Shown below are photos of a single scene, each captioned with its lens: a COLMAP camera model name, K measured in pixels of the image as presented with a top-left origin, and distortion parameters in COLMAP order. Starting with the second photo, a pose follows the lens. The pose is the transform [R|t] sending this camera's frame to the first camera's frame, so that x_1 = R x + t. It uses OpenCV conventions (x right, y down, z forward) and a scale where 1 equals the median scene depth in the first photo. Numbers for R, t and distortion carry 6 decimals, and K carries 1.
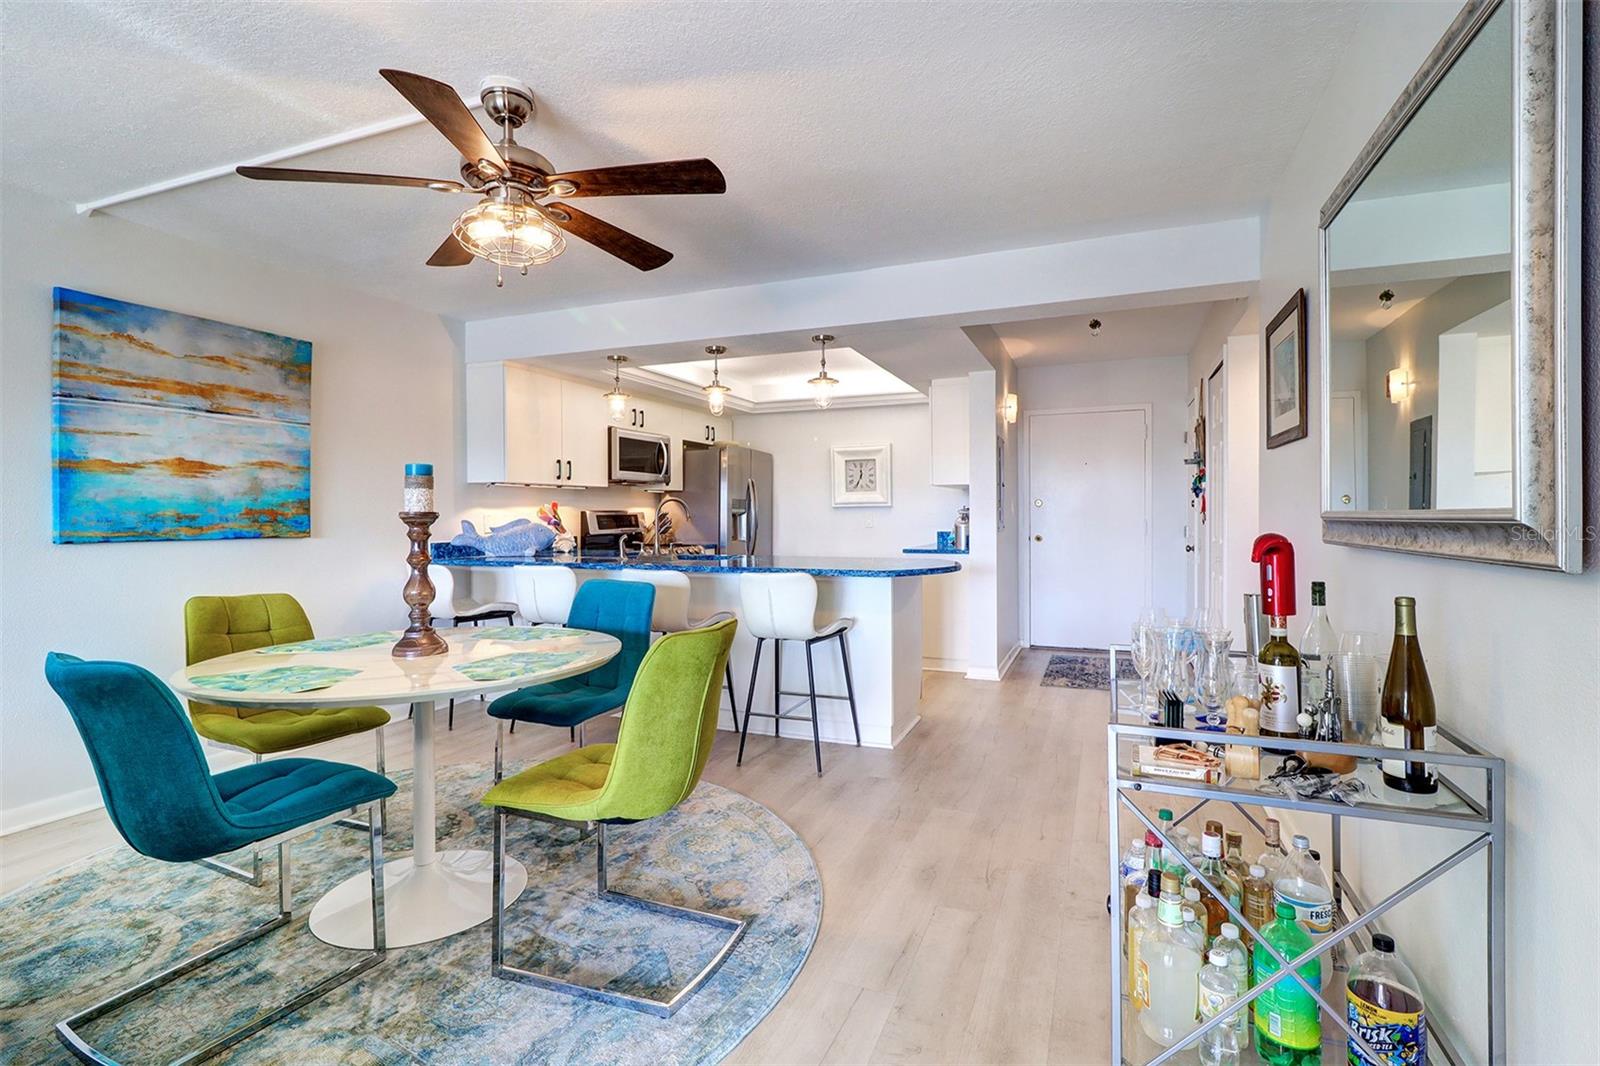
lens RADIAL K [[741.6, 0, 818.8], [0, 741.6, 516.1], [0, 0, 1]] dist [0.008028, 0.000269]
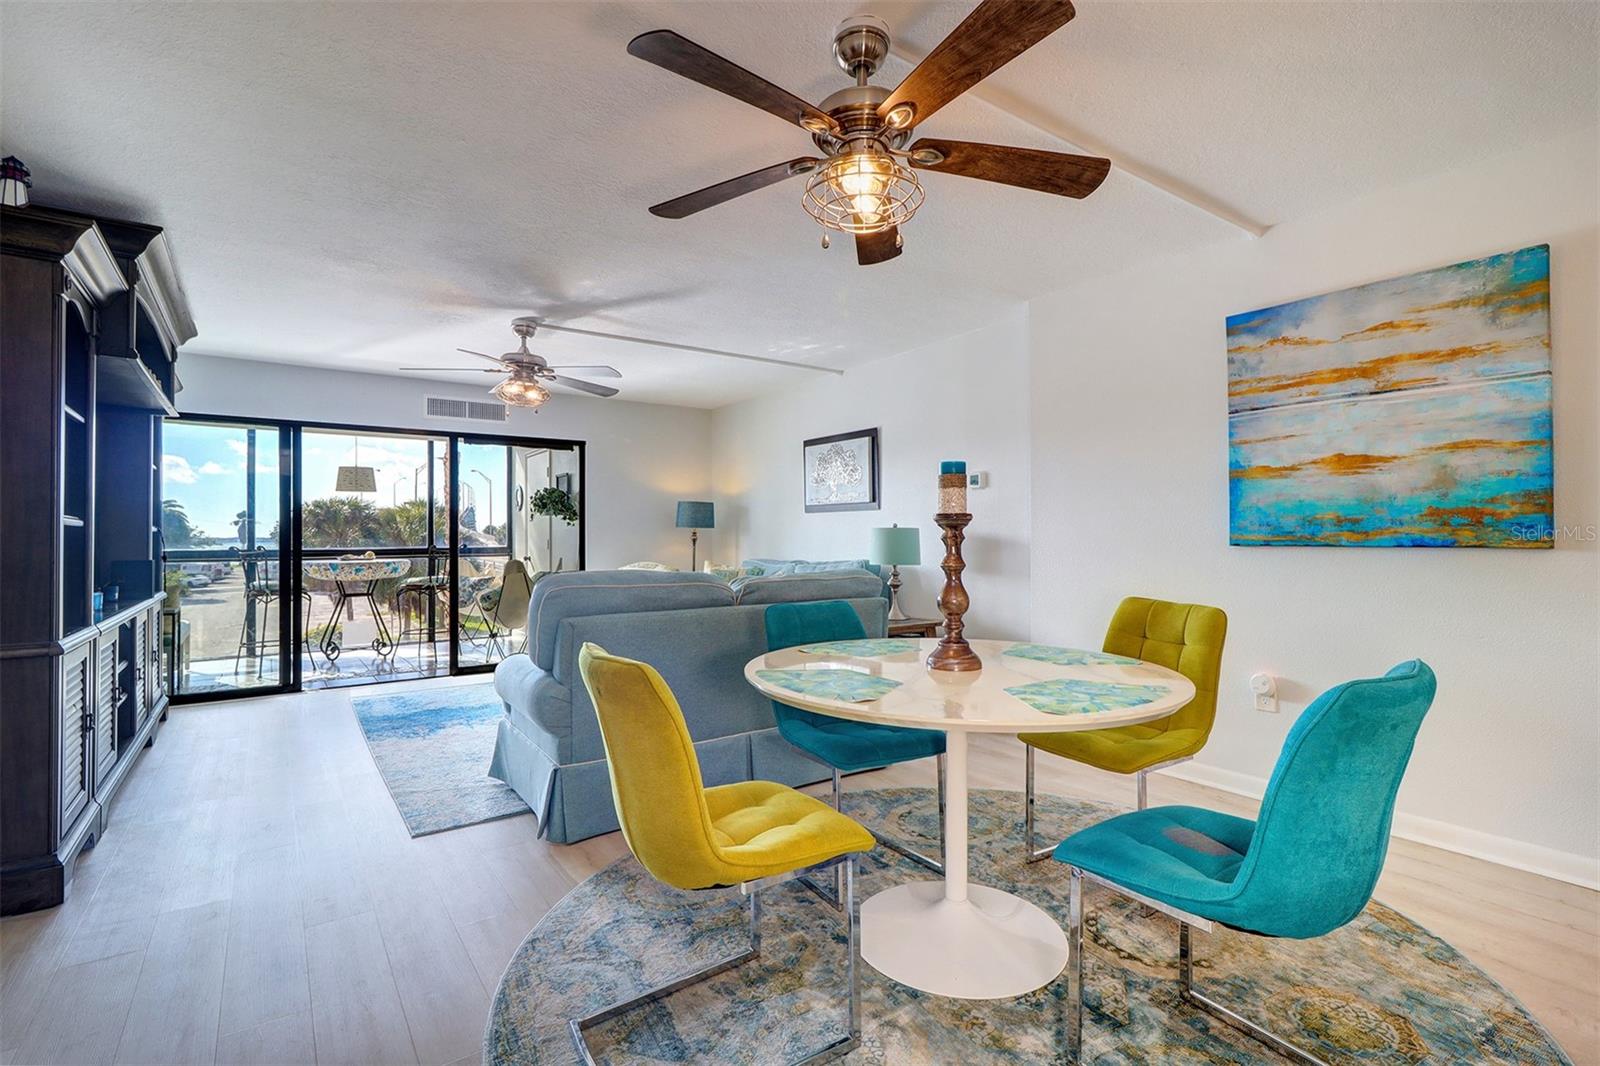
lens RADIAL K [[741.6, 0, 814.2], [0, 741.6, 529.9], [0, 0, 1]] dist [0.008028, 0.000269]
pose [[-0.543293, -0.004550, -0.839531, 0.166926], [0.003372, 0.999965, -0.007602, 0.012719], [0.839536, -0.006961, -0.543259, 0.702640]]
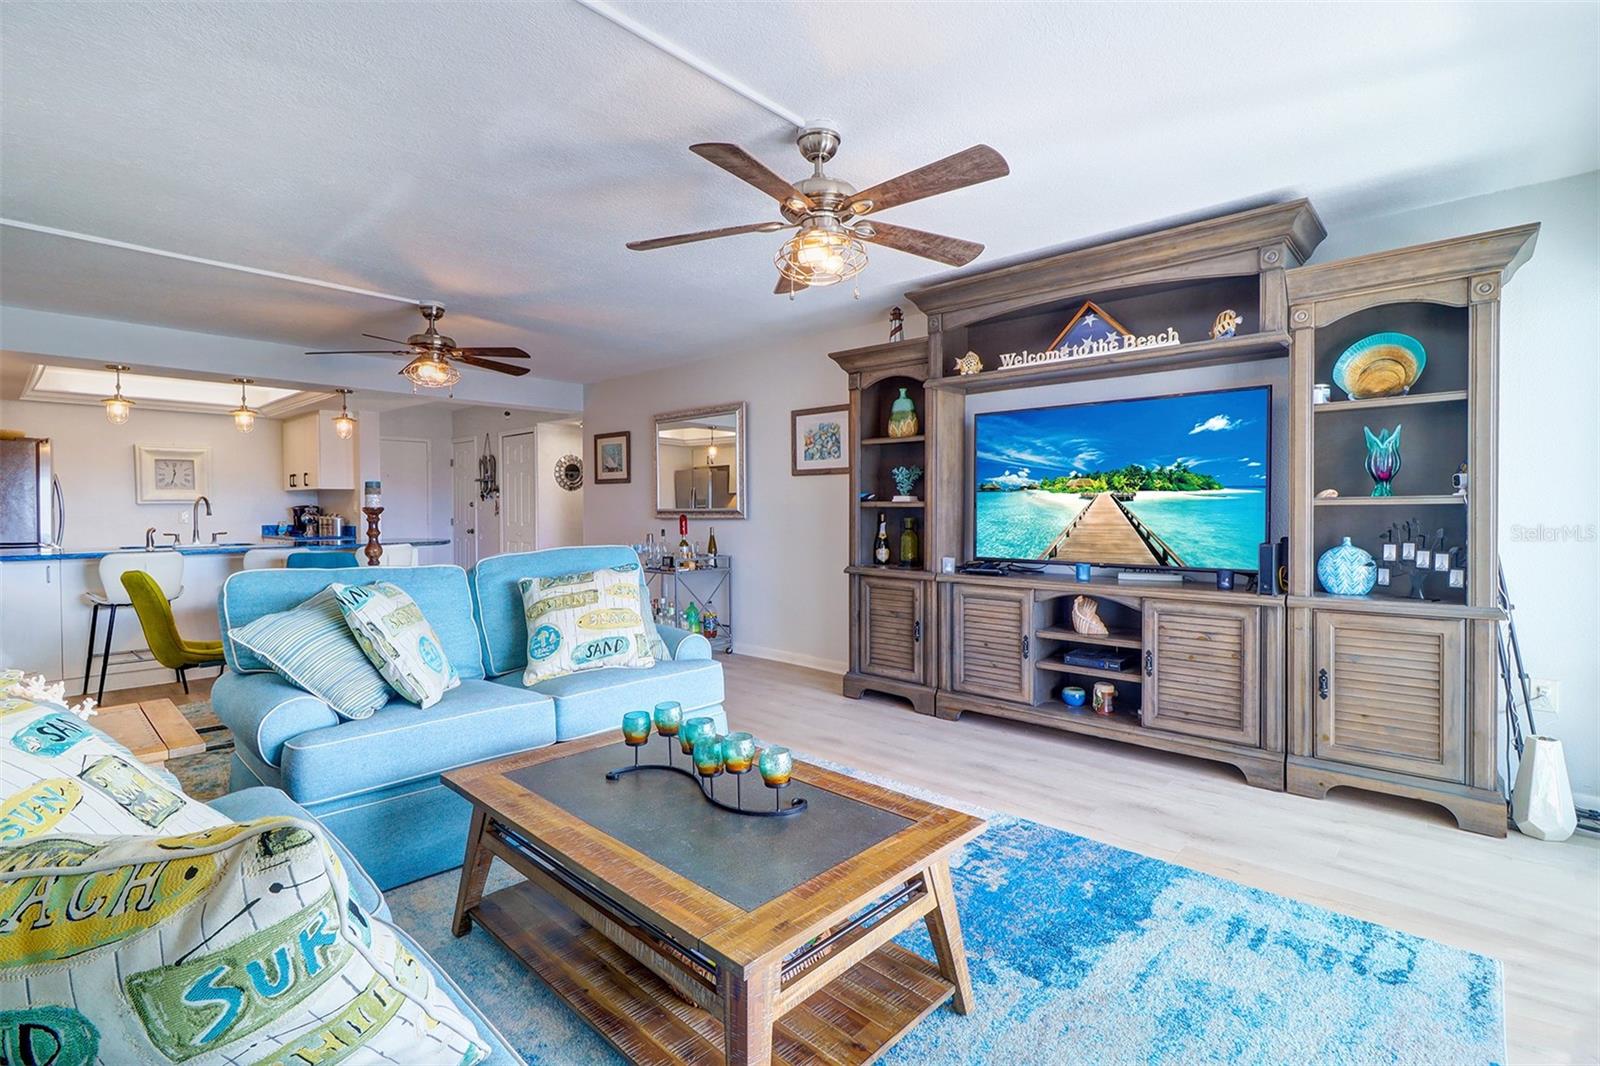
lens RADIAL K [[741.6, 0, 798.5], [0, 741.6, 517.4], [0, 0, 1]] dist [0.008028, 0.000269]
pose [[0.351084, -0.004915, 0.936331, -0.977522], [0.003602, 0.999986, 0.003898, 0.008788], [-0.936337, 0.002004, 0.351097, -0.334540]]
